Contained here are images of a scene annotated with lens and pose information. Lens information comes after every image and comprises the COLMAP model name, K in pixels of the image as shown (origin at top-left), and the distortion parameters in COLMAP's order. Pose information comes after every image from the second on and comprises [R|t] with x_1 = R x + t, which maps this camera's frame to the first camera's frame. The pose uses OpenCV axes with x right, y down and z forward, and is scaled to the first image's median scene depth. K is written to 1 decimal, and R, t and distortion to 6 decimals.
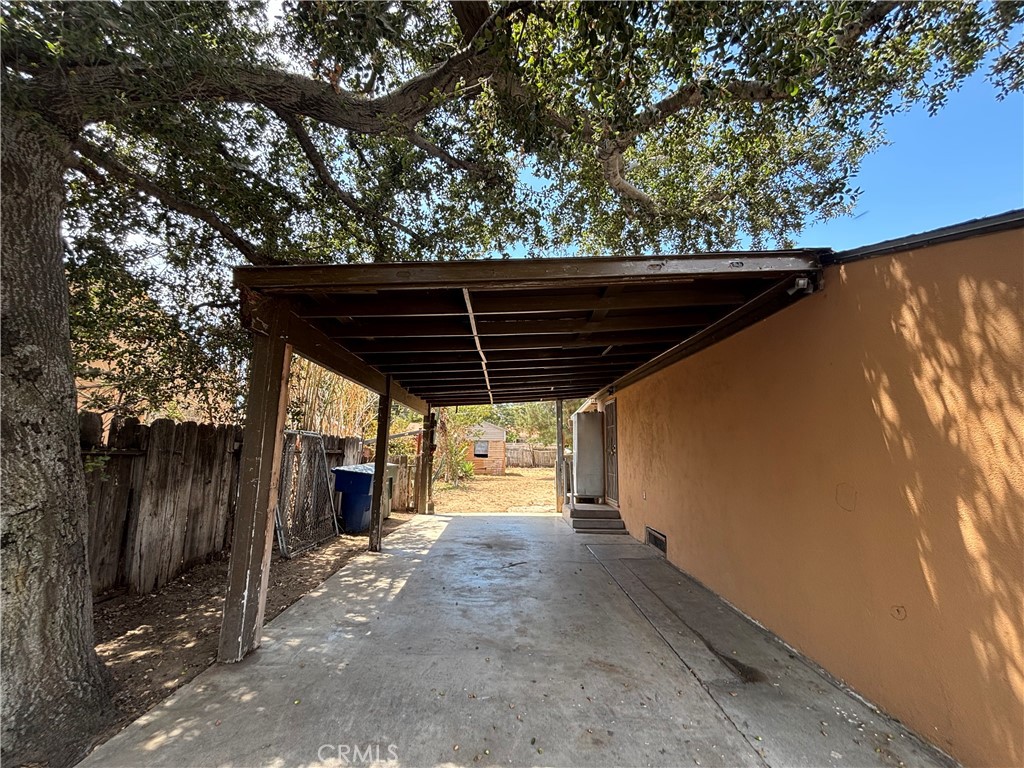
lens RADIAL K [[408.7, 0, 505.6], [0, 408.7, 384.2], [0, 0, 1]] dist [-0.000067, 0.000027]
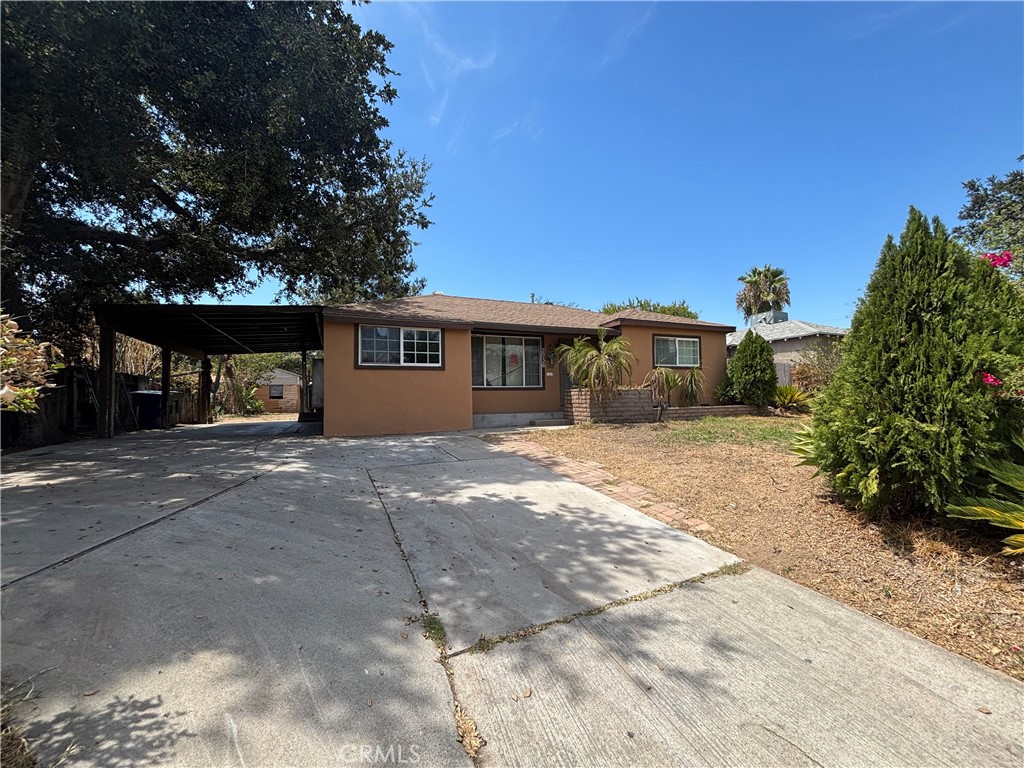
lens RADIAL K [[408.7, 0, 505.6], [0, 408.7, 384.2], [0, 0, 1]] dist [-0.000067, 0.000027]
pose [[0.929104, -0.019332, 0.369313, 0.413047], [-0.024095, 0.993347, 0.112615, -0.052874], [-0.369033, -0.113530, 0.922456, -1.193848]]
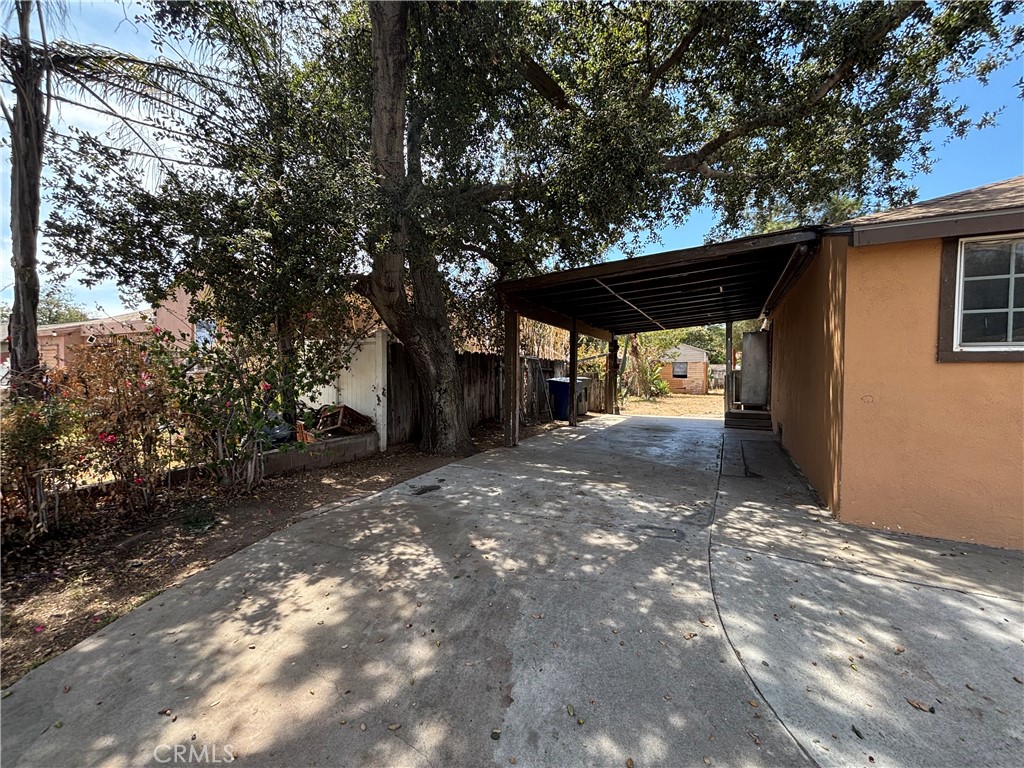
lens RADIAL K [[408.7, 0, 505.6], [0, 408.7, 384.2], [0, 0, 1]] dist [-0.000067, 0.000027]
pose [[0.870590, 0.002160, -0.492004, 0.228690], [0.086342, 0.983801, 0.157100, -0.037775], [0.484373, -0.179250, 0.856301, -0.457582]]
